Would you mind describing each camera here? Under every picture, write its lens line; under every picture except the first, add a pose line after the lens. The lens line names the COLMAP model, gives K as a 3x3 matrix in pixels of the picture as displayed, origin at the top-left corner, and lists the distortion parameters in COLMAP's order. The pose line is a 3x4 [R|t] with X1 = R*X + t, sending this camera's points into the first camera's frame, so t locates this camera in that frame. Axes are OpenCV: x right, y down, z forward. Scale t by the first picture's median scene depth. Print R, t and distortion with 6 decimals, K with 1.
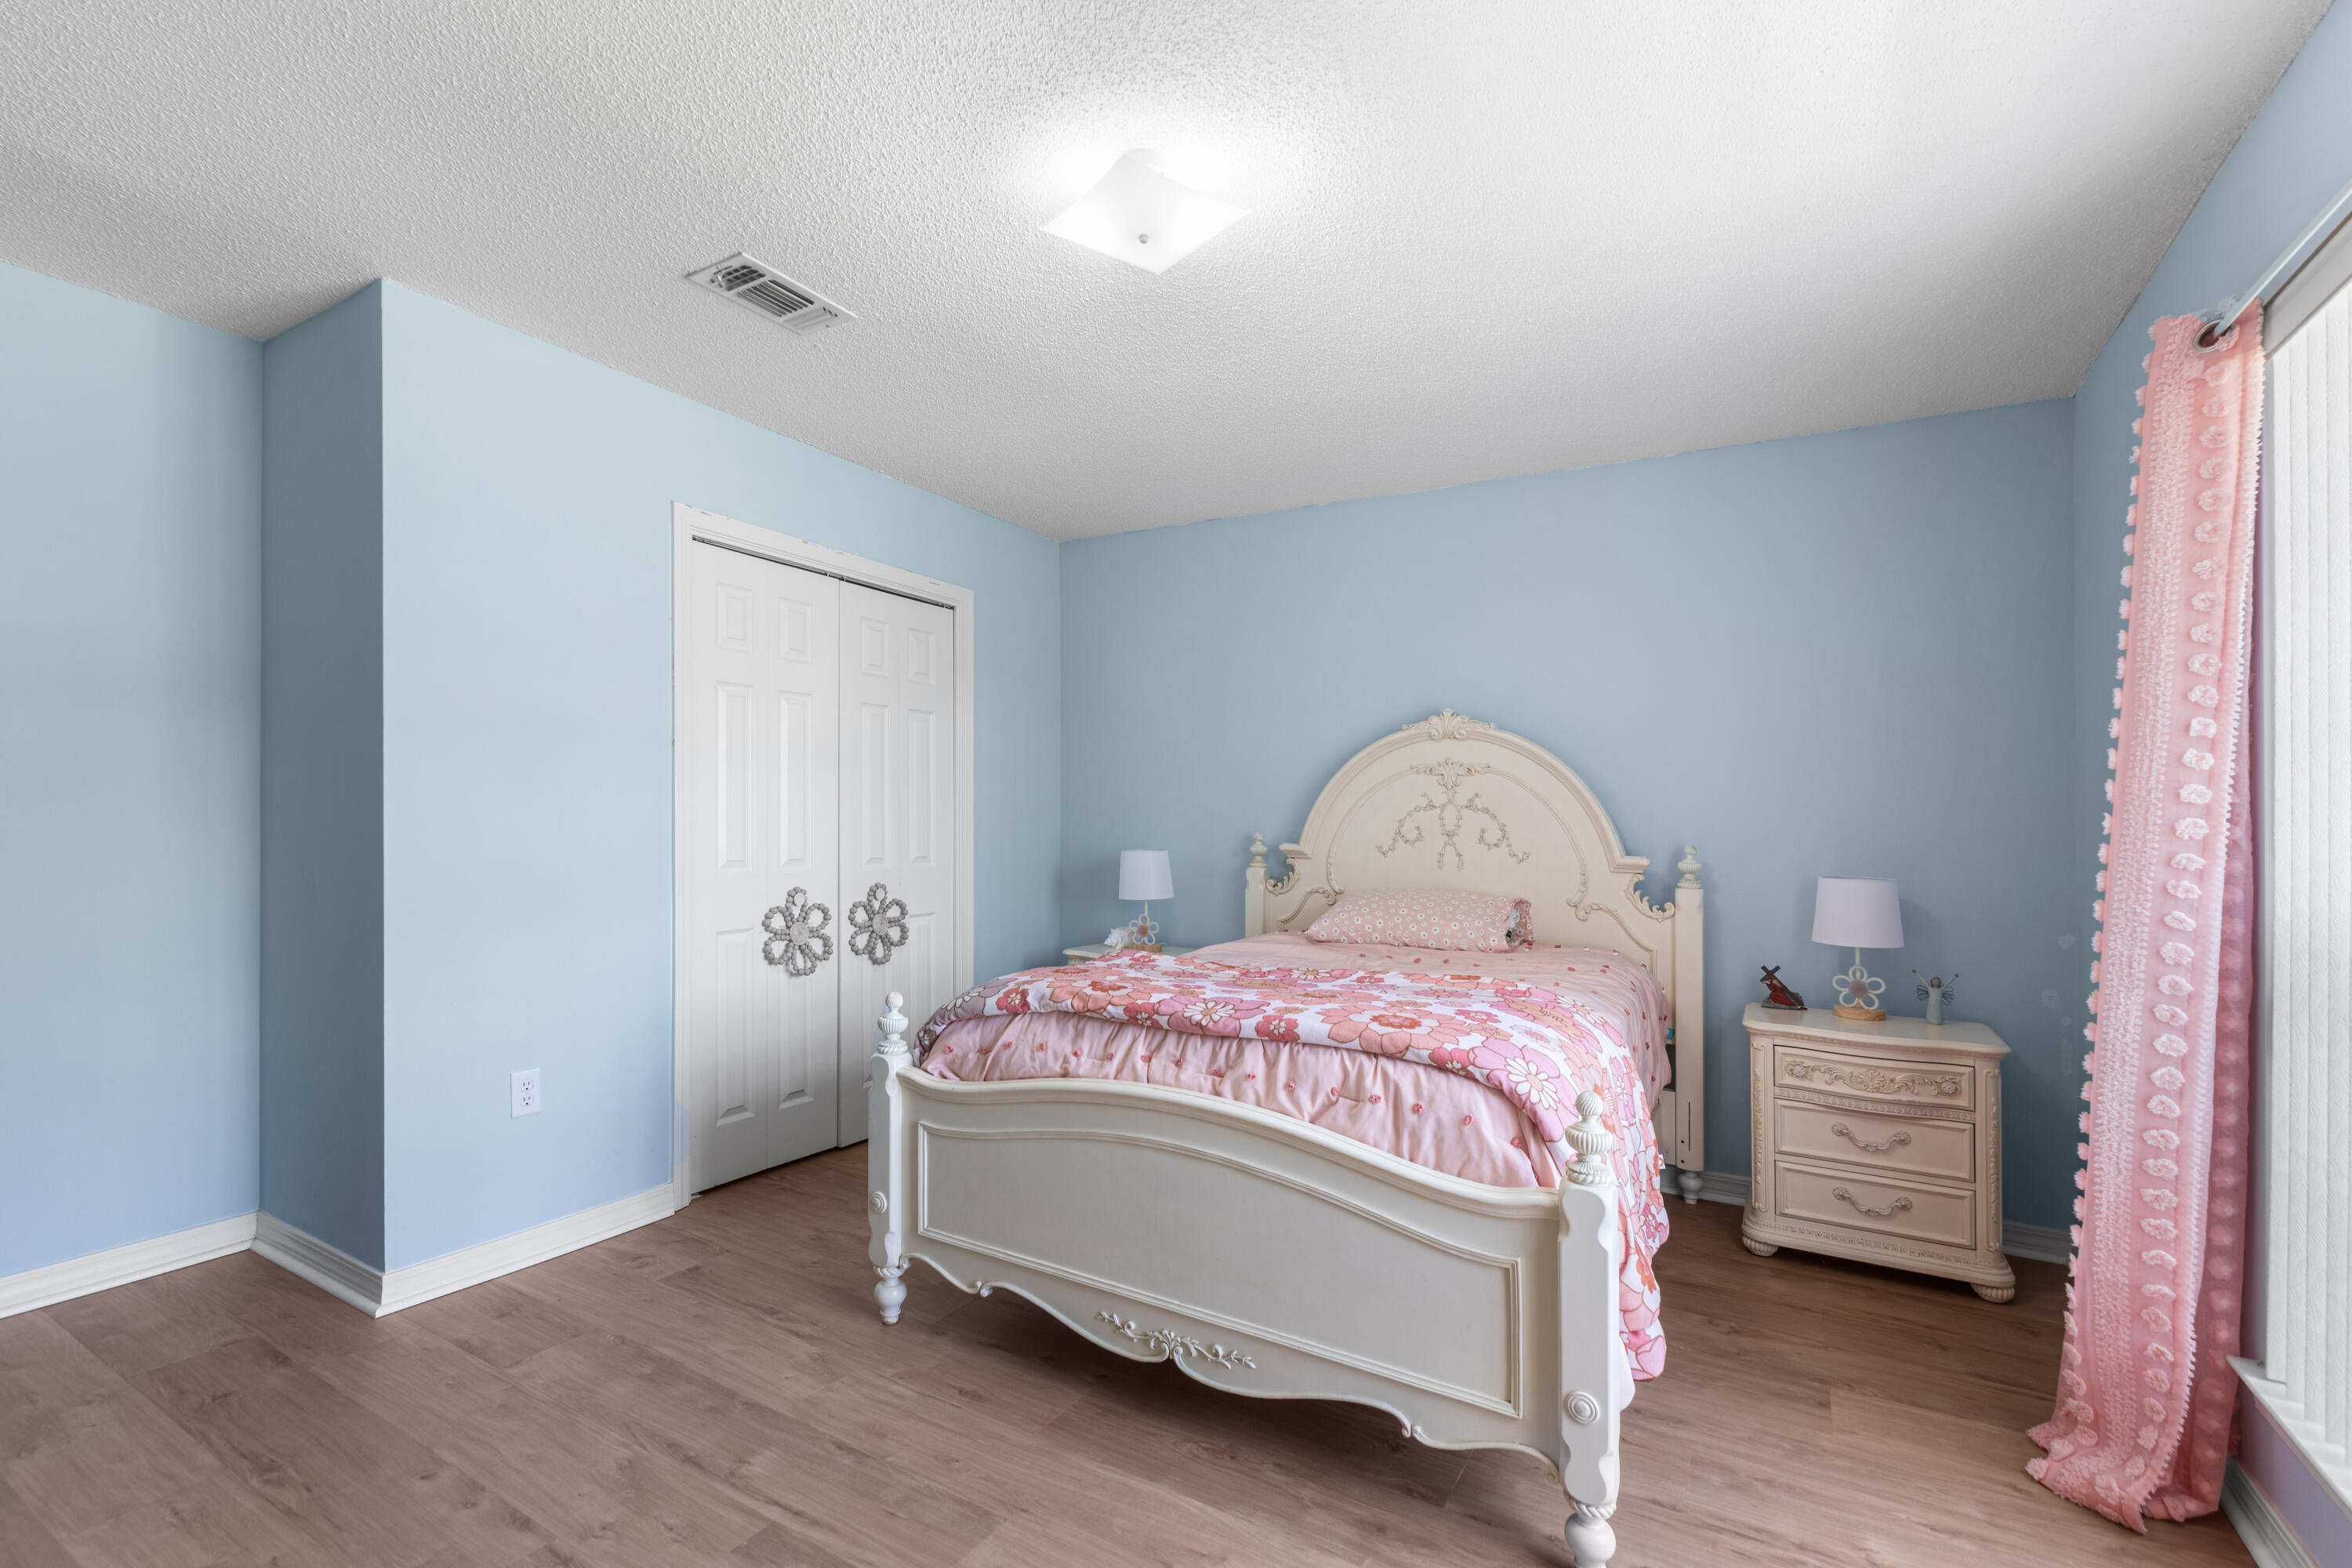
lens RADIAL K [[1056.5, 0, 1171.0], [0, 1056.5, 861.4], [0, 0, 1]] dist [-0.022062, 0.000031]
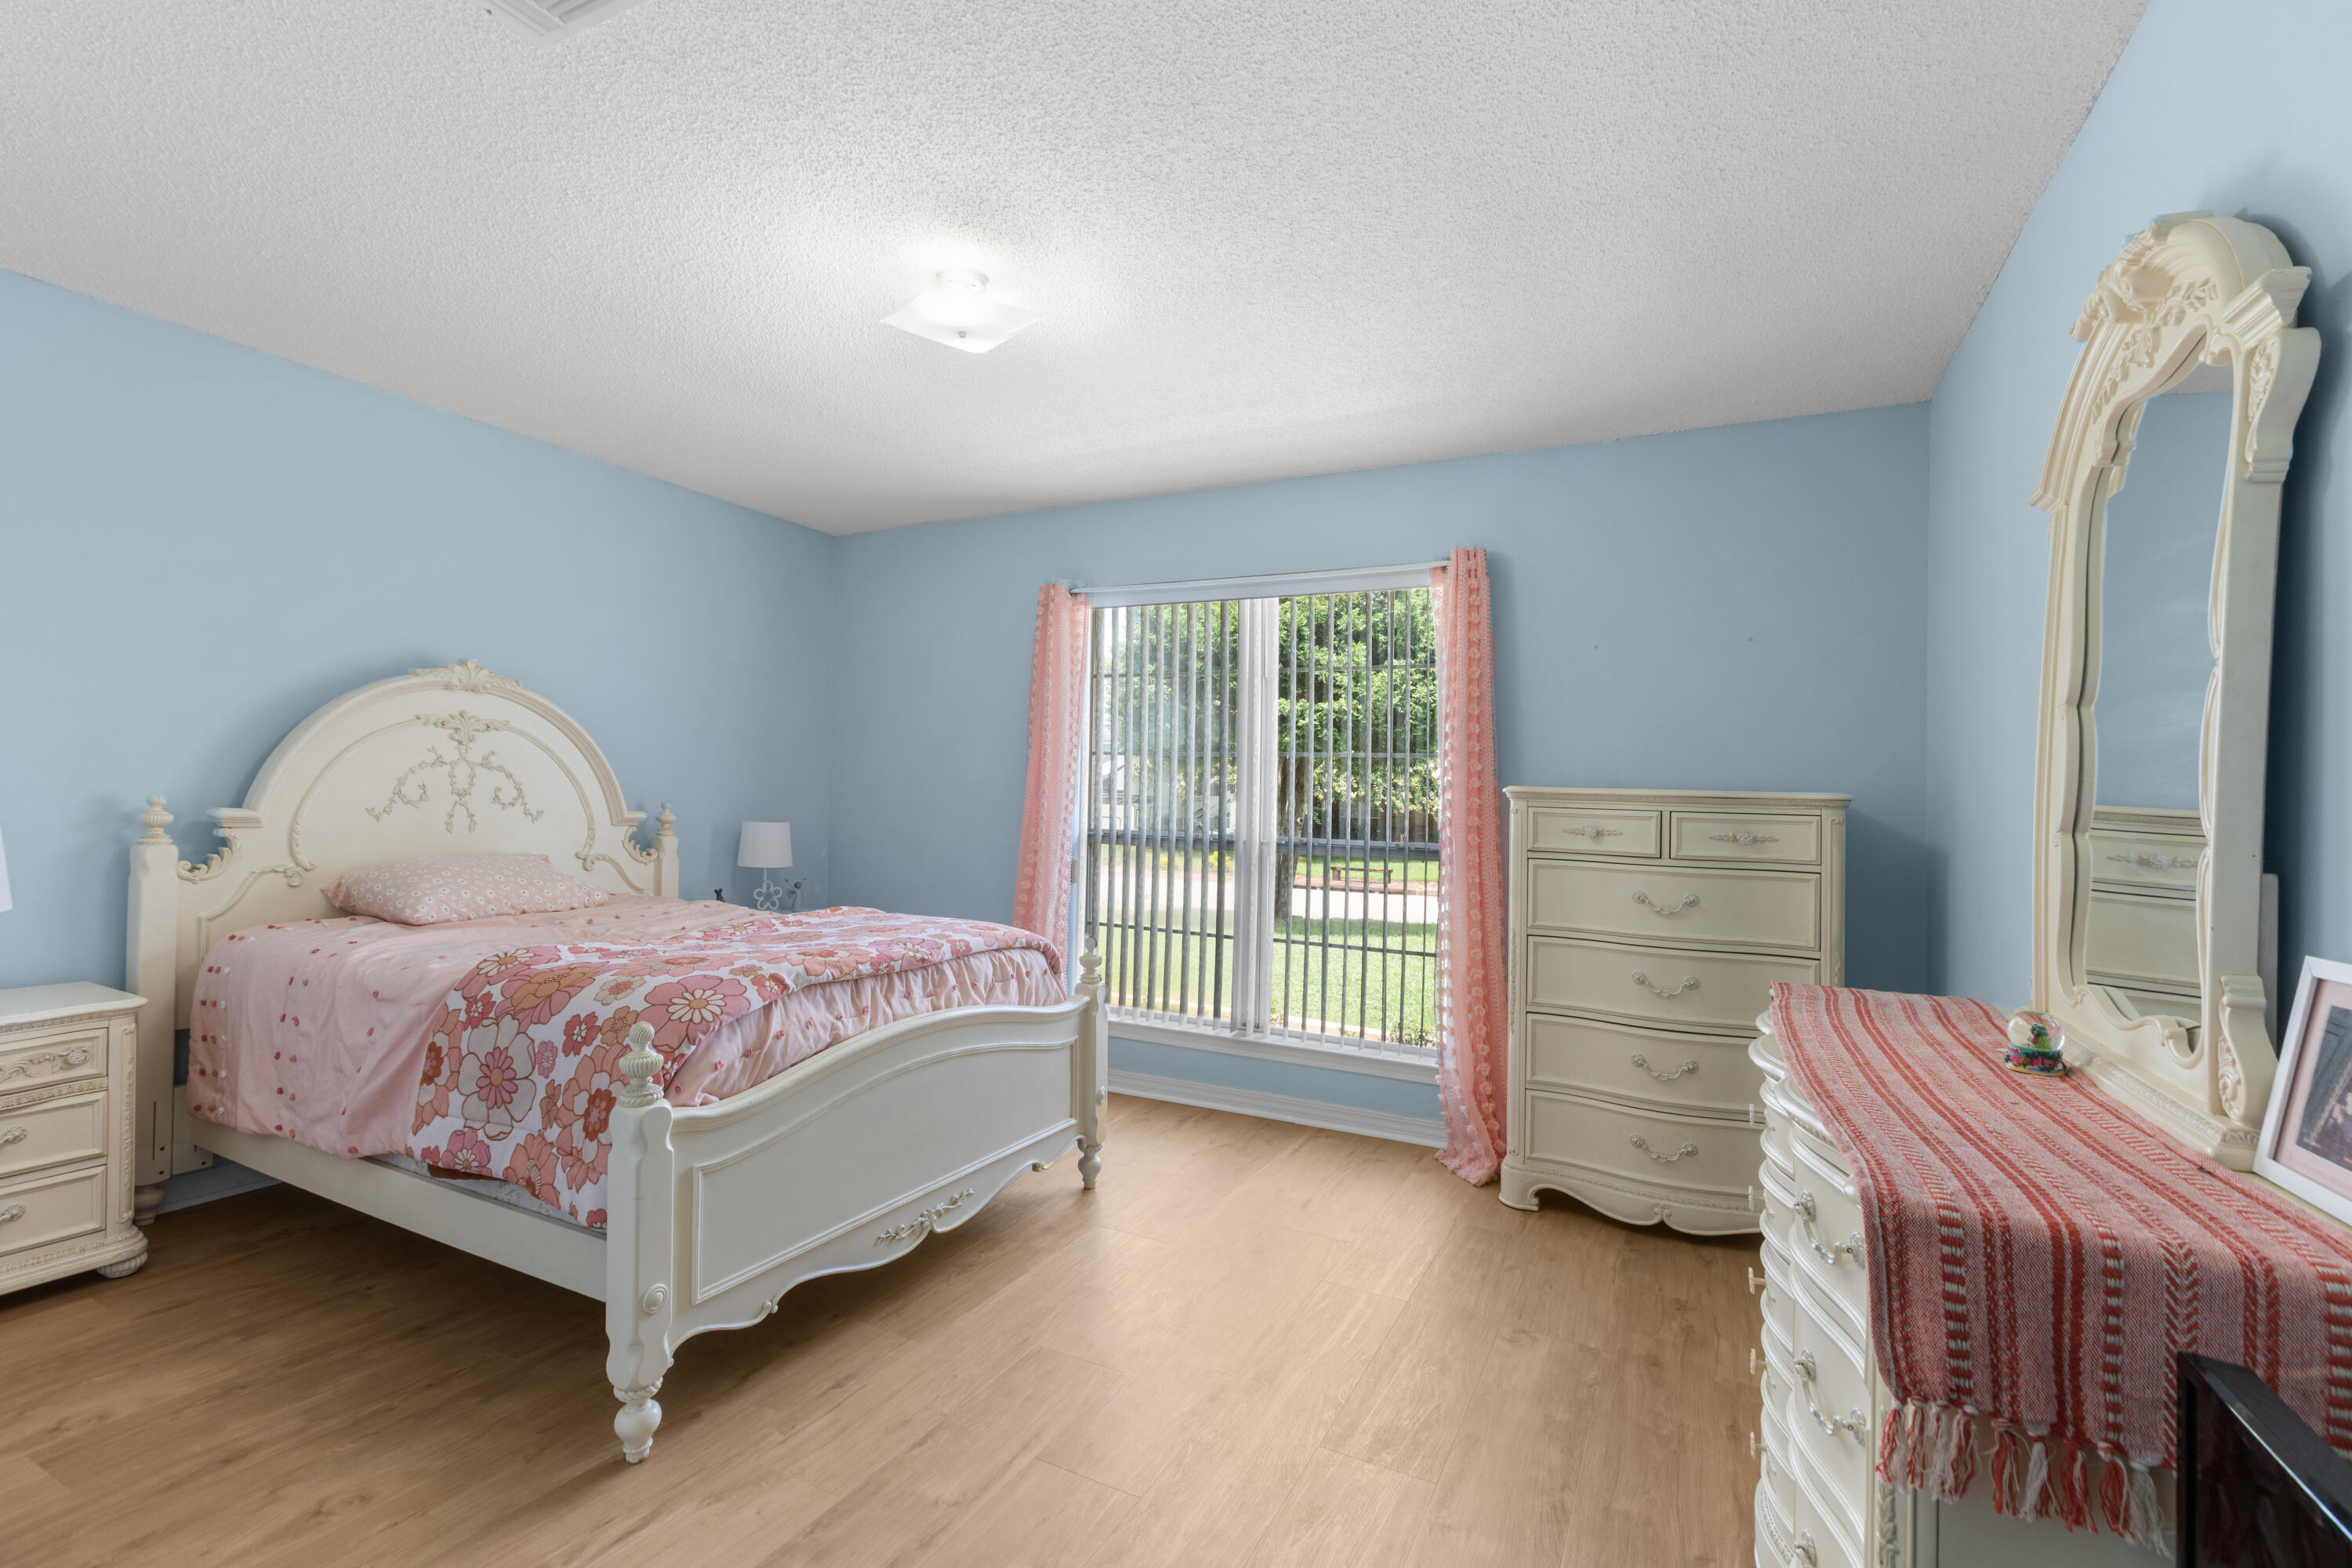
lens RADIAL K [[1048.5, 0, 1176.0], [0, 1048.5, 784.0], [0, 0, 1]] dist [0.036144, 0.000278]
pose [[-0.064124, -0.008368, 0.997907, -0.783443], [0.006786, 0.999938, 0.008821, -0.041966], [-0.997919, 0.007338, -0.064063, 0.481402]]
